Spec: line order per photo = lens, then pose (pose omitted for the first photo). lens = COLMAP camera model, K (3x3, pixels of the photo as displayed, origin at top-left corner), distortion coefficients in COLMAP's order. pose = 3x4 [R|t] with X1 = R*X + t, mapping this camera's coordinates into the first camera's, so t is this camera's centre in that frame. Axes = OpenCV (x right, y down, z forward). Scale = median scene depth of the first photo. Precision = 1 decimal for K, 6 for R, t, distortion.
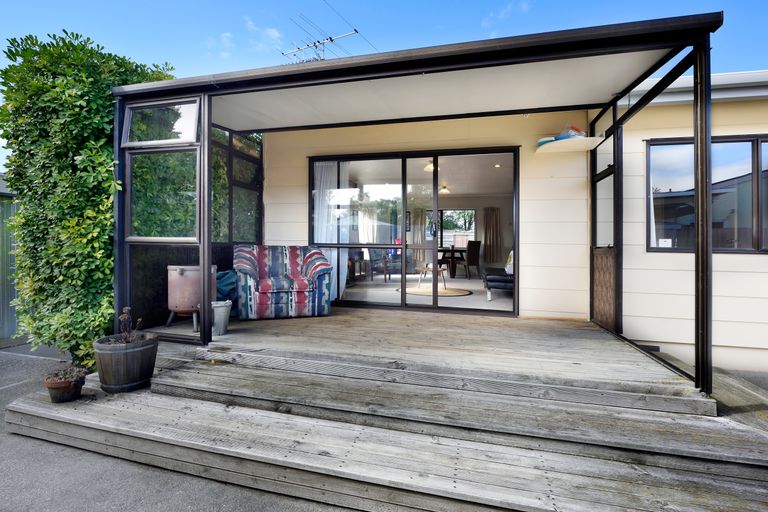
lens RADIAL K [[356.3, 0, 382.0], [0, 356.3, 241.4], [0, 0, 1]] dist [-0.012058, -0.000427]
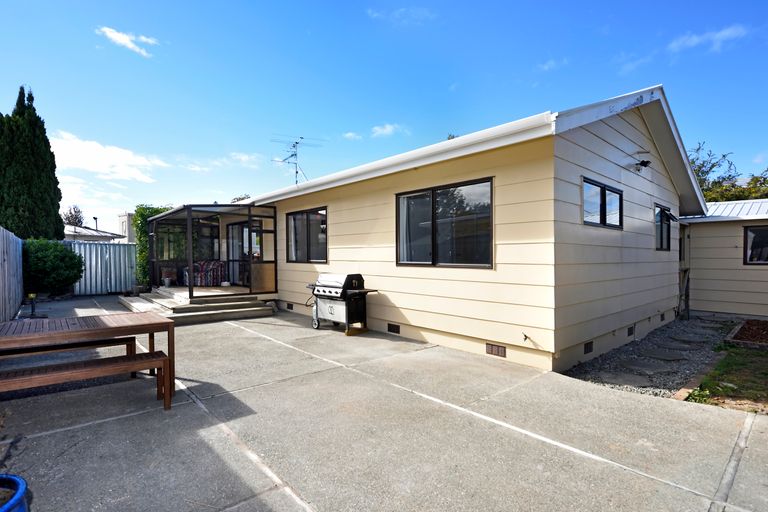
lens RADIAL K [[380.4, 0, 384.0], [0, 380.4, 256.0], [0, 0, 1]] dist [-0.000710, -0.000087]
pose [[0.835986, -0.010722, -0.548646, 1.369630], [0.002191, 0.999866, -0.016202, 0.014716], [0.548746, 0.012343, 0.835898, -0.370756]]
